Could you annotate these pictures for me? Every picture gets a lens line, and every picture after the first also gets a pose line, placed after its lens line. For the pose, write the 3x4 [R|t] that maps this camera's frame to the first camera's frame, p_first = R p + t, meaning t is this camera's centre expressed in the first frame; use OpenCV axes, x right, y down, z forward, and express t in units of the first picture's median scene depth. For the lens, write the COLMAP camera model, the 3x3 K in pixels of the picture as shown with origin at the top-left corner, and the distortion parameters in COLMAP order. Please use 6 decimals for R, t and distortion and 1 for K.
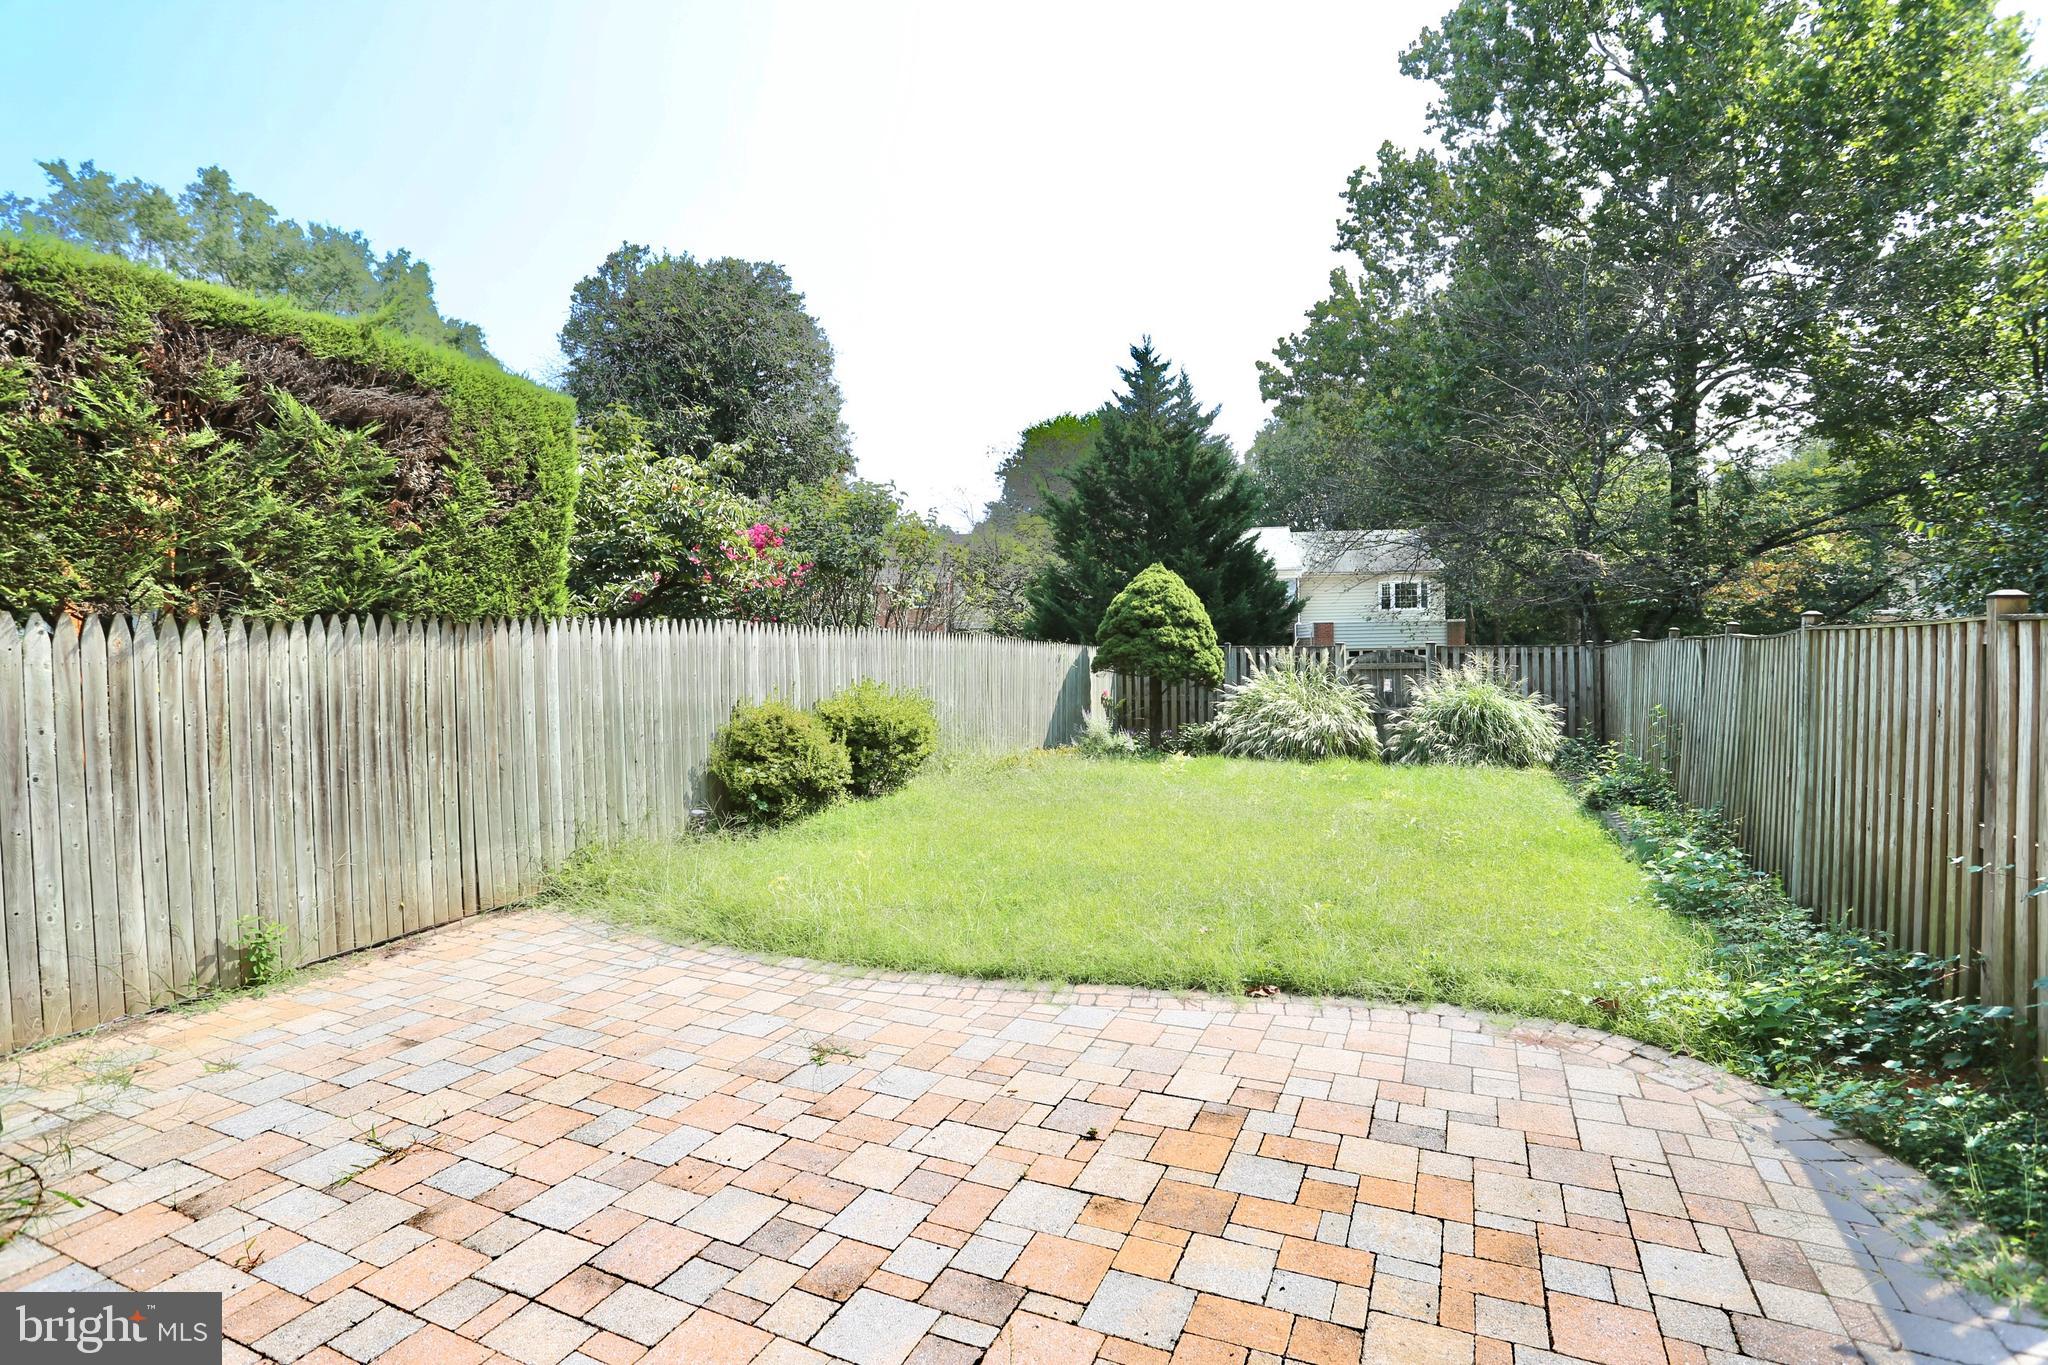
lens RADIAL K [[1007.9, 0, 1041.4], [0, 1007.9, 687.9], [0, 0, 1]] dist [-0.059229, 0.022662]
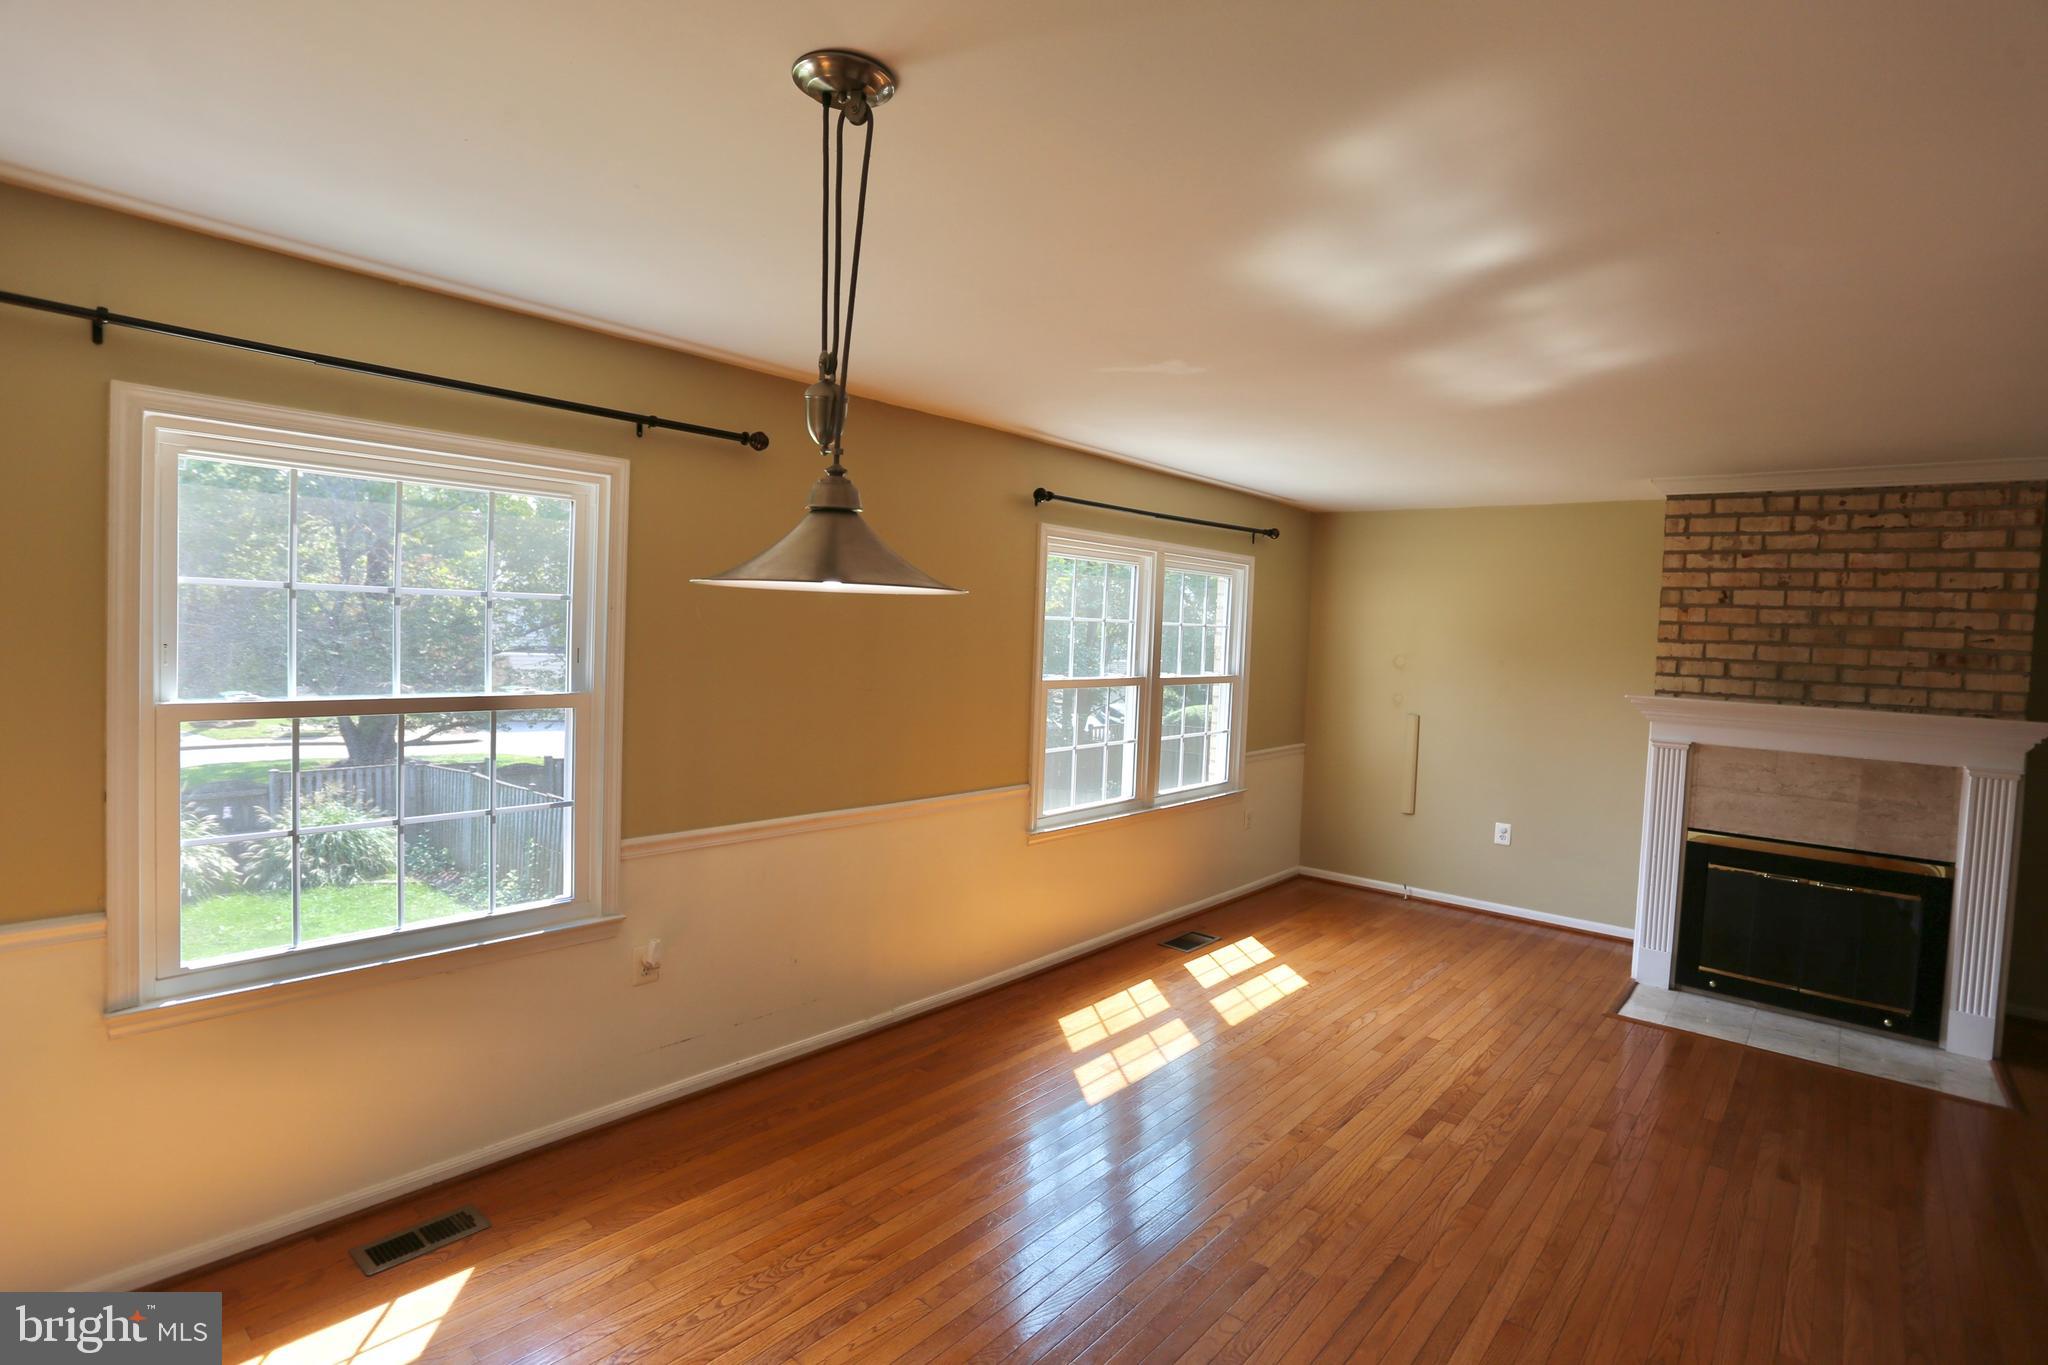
lens RADIAL K [[1007.9, 0, 1027.2], [0, 1007.9, 666.3], [0, 0, 1]] dist [-0.059229, 0.022662]
pose [[0.290487, -0.008983, 0.956837, -0.420933], [-0.005503, 0.999924, 0.011059, -0.183370], [-0.956863, -0.008478, 0.290415, -0.119676]]
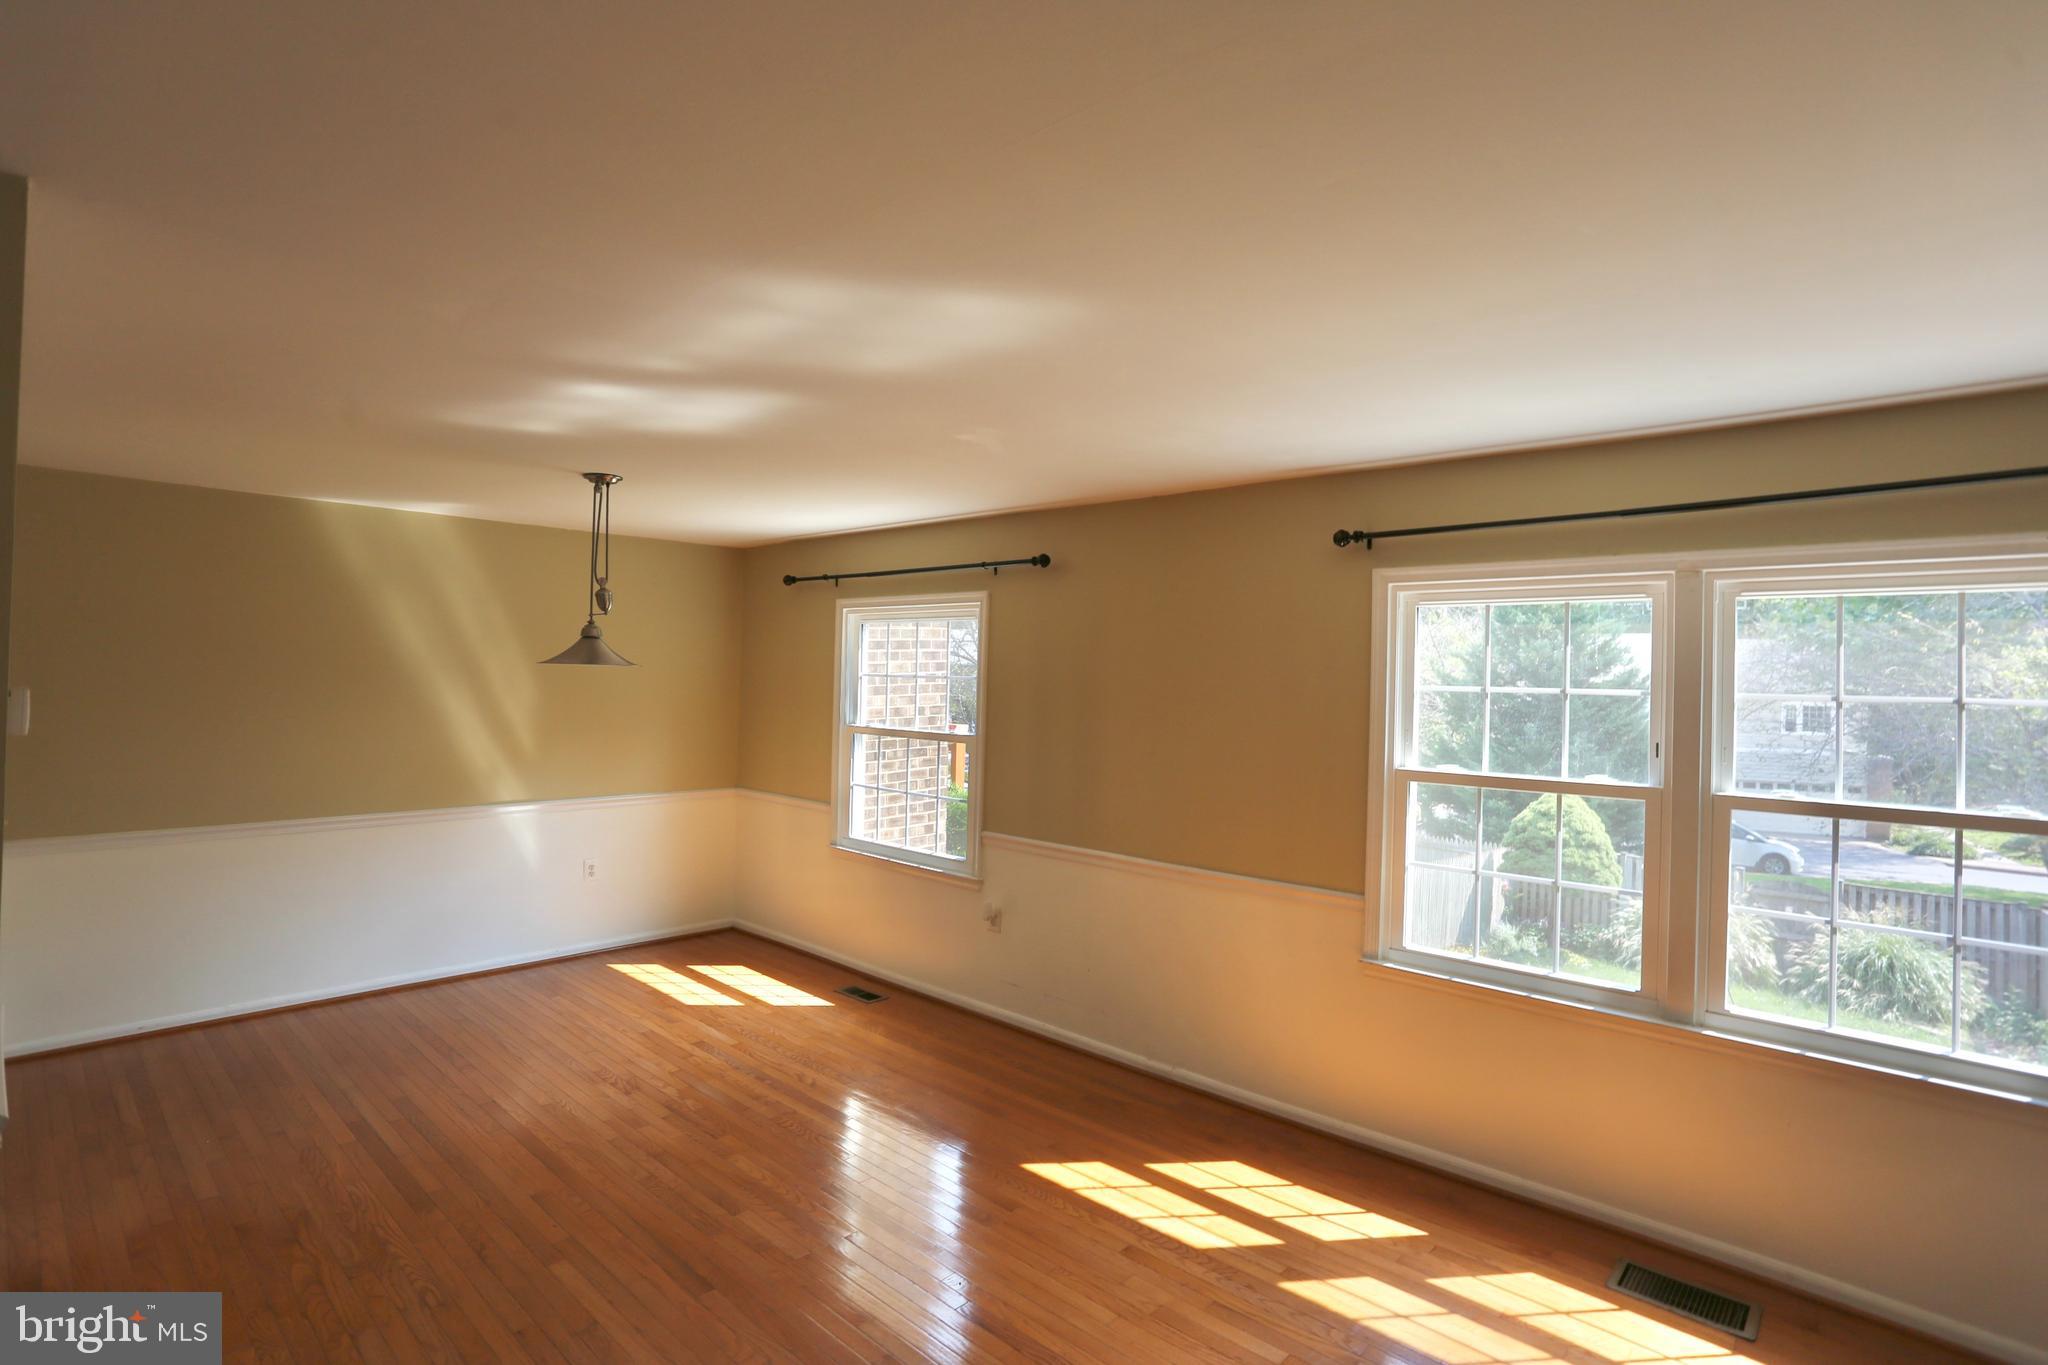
lens RADIAL K [[1007.9, 0, 1018.3], [0, 1007.9, 673.7], [0, 0, 1]] dist [-0.059229, 0.022662]
pose [[0.943206, 0.042047, -0.329537, -0.108887], [-0.056931, 0.997742, -0.035643, -0.184779], [0.327295, 0.052380, 0.943469, -0.300962]]
